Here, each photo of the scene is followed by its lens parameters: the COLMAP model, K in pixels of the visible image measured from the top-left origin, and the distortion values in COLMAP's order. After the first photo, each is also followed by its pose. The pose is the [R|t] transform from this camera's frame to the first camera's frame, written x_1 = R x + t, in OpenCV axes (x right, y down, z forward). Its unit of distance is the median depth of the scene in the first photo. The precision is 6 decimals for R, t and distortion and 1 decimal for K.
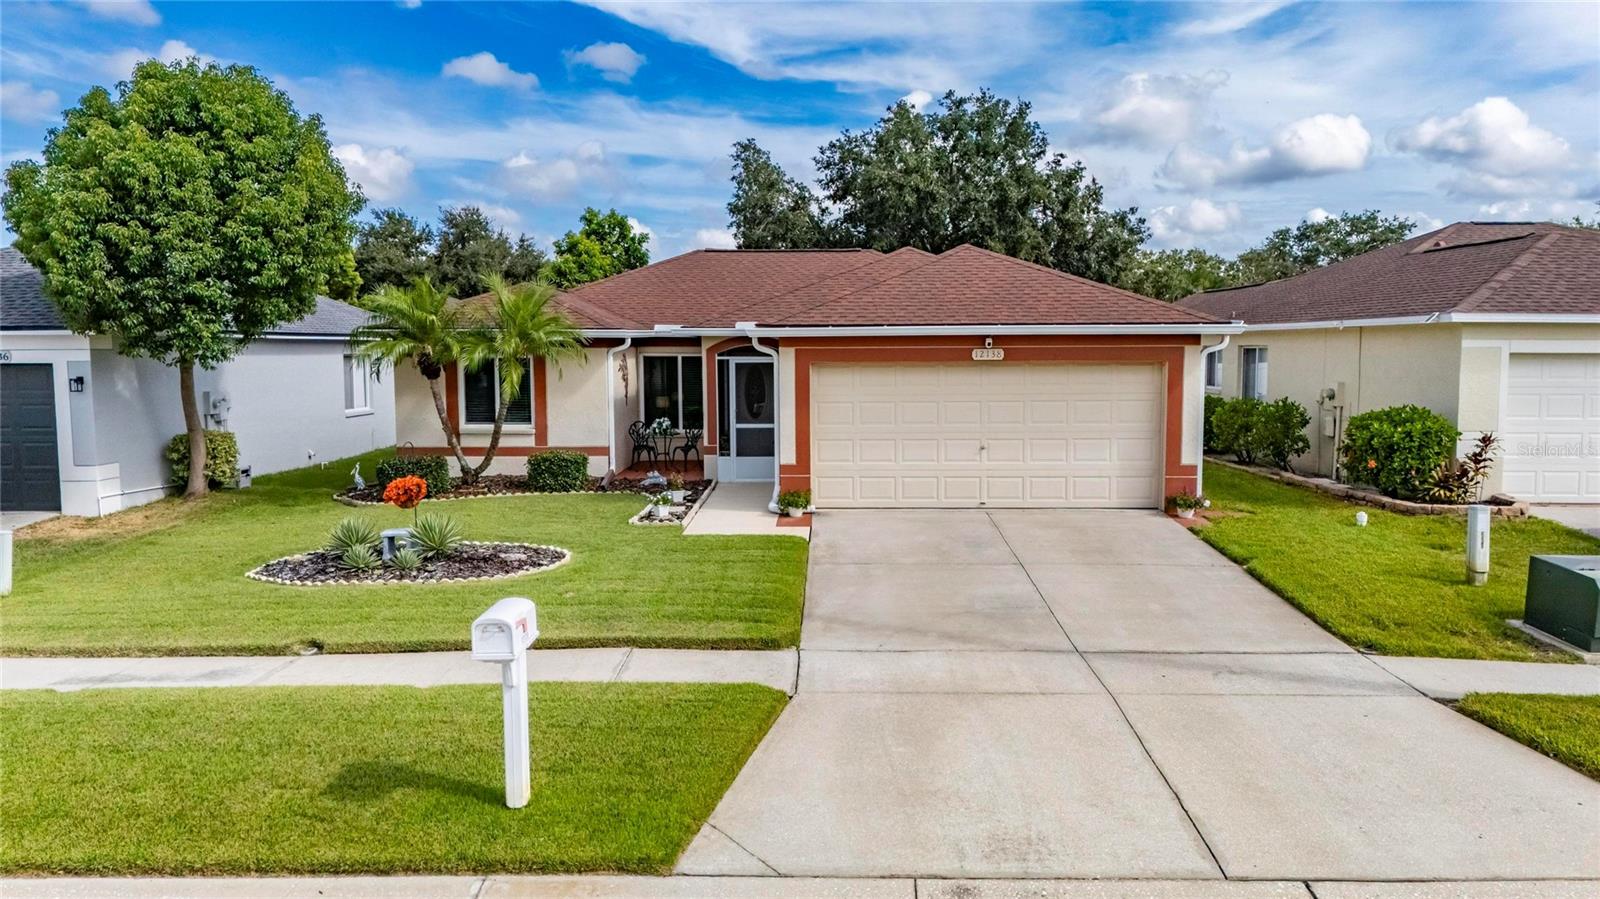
lens RADIAL K [[1189.6, 0, 803.8], [0, 1189.6, 446.3], [0, 0, 1]] dist [0.073323, -0.066357]
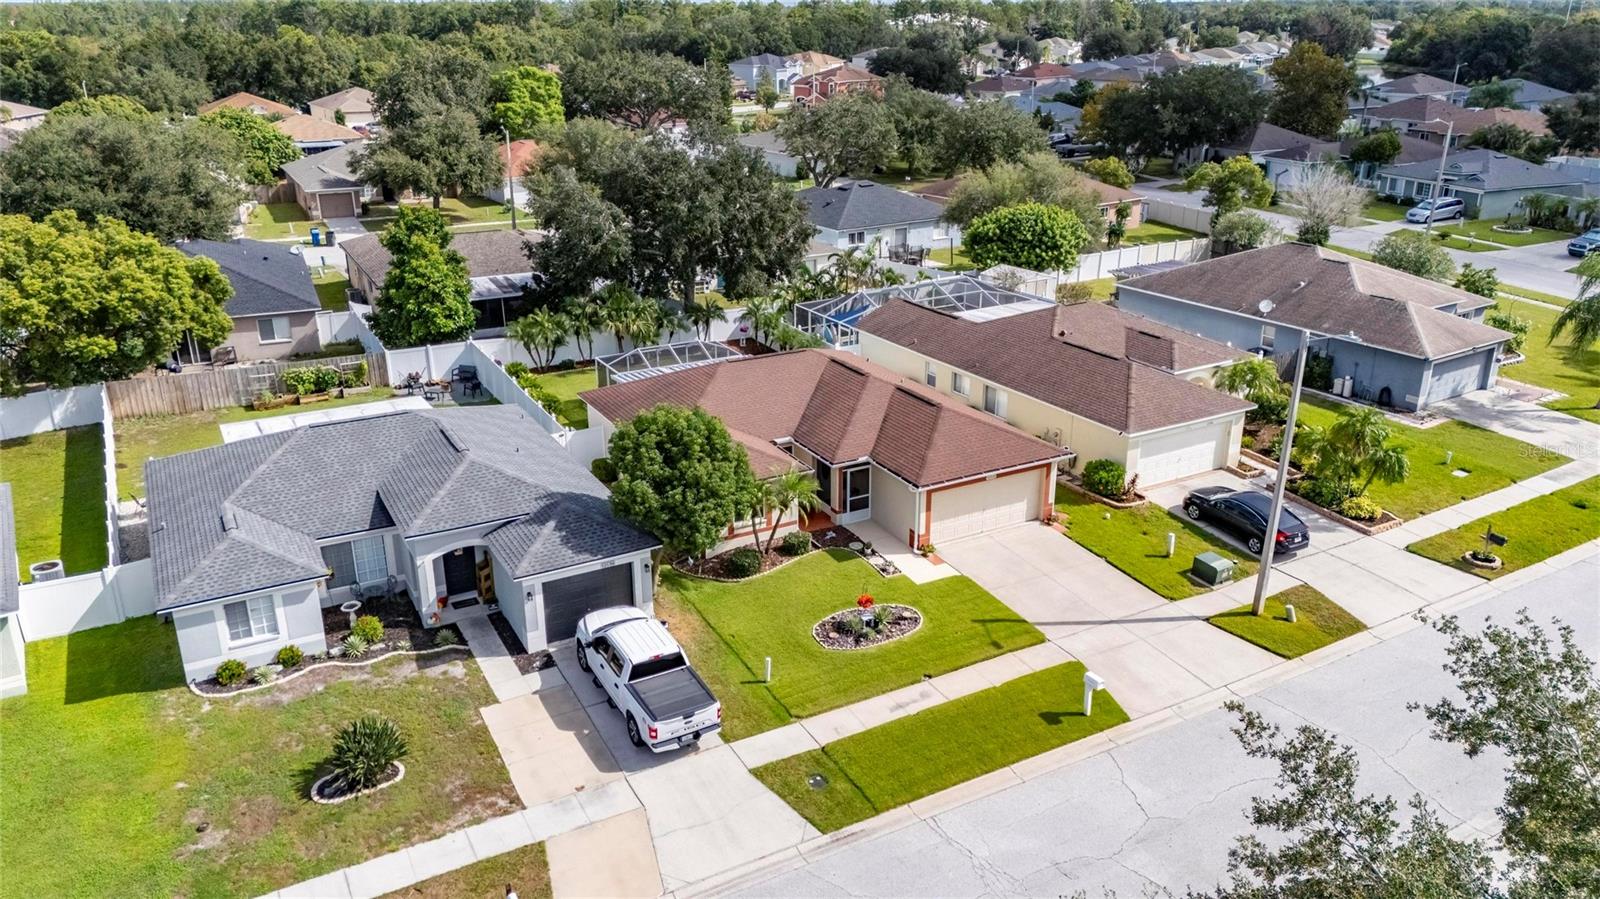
lens RADIAL K [[1171.5, 0, 801.3], [0, 1171.5, 453.0], [0, 0, 1]] dist [0.071579, -0.063674]
pose [[0.860329, -0.179333, 0.477152, -1.329725], [0.041171, 0.957459, 0.285617, -0.831256], [-0.508074, -0.226080, 0.831113, -0.808191]]
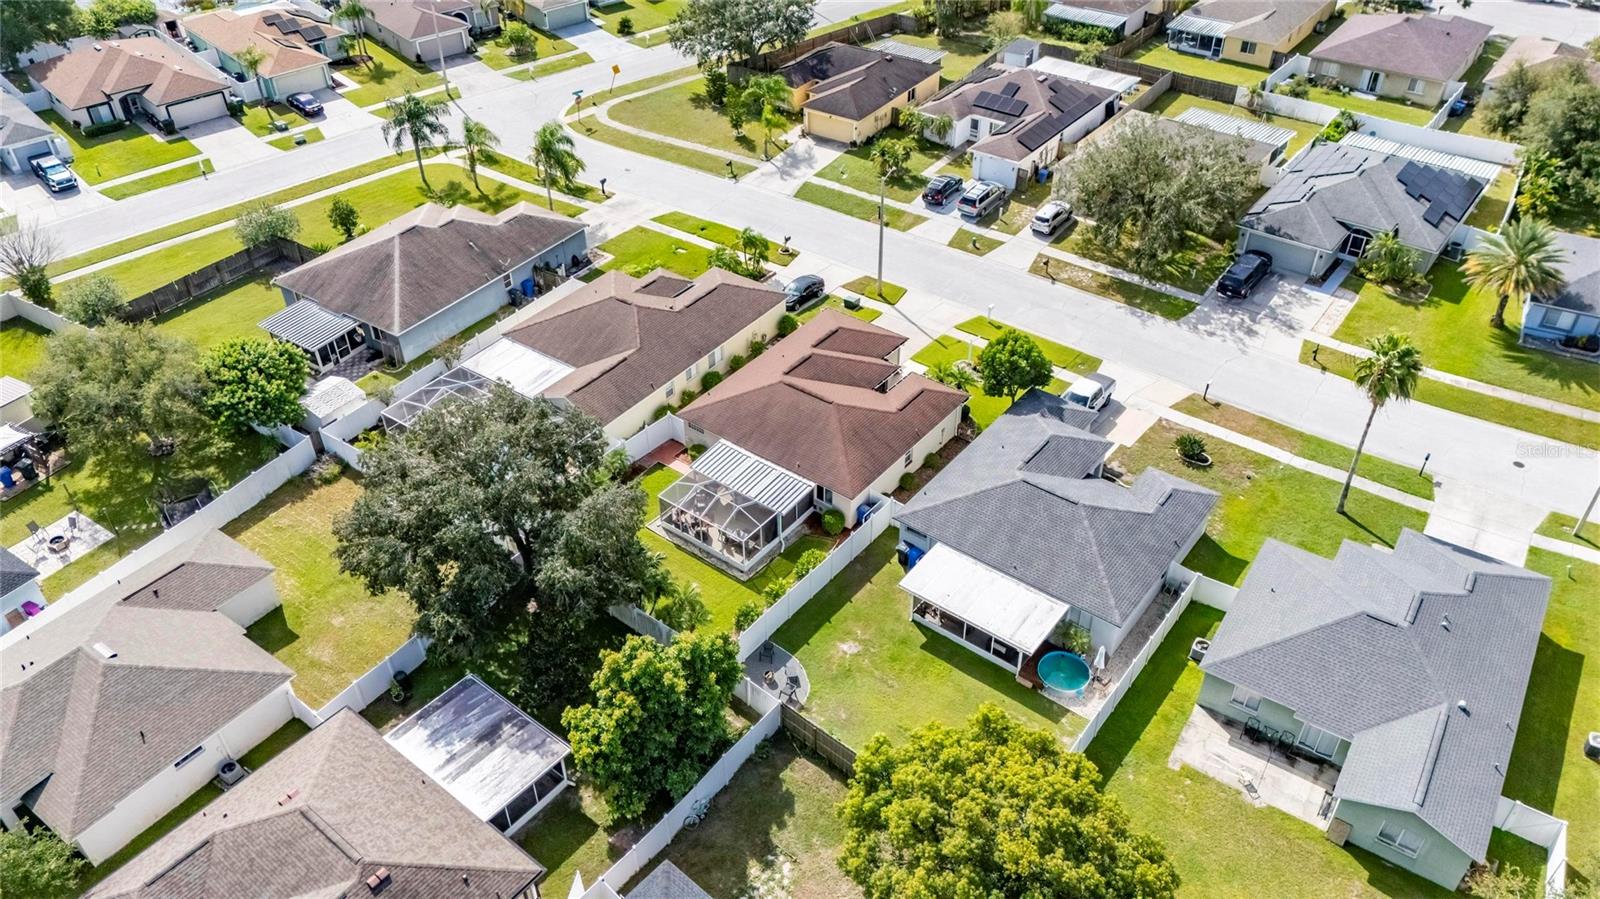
lens RADIAL K [[1171.5, 0, 801.3], [0, 1171.5, 453.0], [0, 0, 1]] dist [0.071579, -0.063674]
pose [[-0.809261, -0.354162, 0.468685, -1.986973], [0.060323, 0.743514, 0.665994, -2.810513], [-0.584343, 0.567236, -0.580333, 4.098145]]
